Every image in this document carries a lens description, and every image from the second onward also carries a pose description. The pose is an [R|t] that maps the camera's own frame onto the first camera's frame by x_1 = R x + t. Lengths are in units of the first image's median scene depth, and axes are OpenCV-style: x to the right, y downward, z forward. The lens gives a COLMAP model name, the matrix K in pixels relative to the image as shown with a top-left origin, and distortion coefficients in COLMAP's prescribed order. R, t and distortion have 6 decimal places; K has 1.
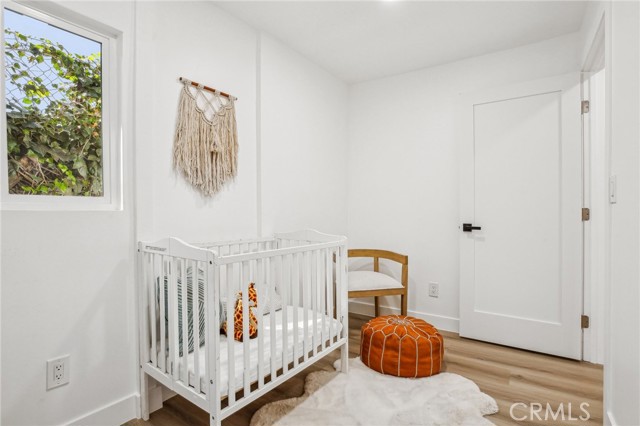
lens RADIAL K [[314.3, 0, 330.1], [0, 314.3, 212.4], [0, 0, 1]] dist [-0.000140, 0.000468]
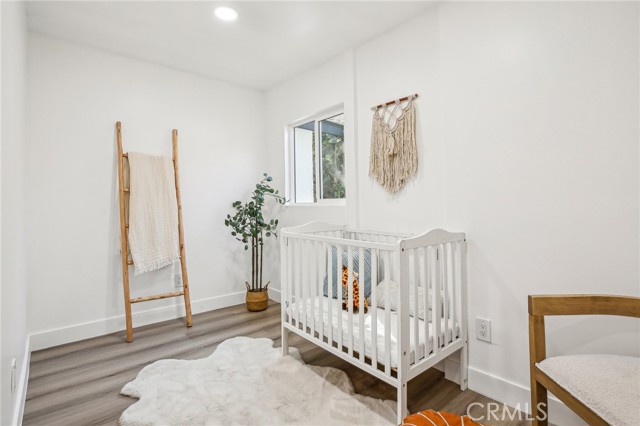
lens RADIAL K [[302.2, 0, 321.8], [0, 302.2, 203.0], [0, 0, 1]] dist [0.078690, 0.000129]
pose [[-0.241323, -0.002540, -0.970442, 0.822410], [0.004741, 0.999982, -0.003796, -0.011047], [0.970433, -0.005517, -0.241306, 1.052028]]
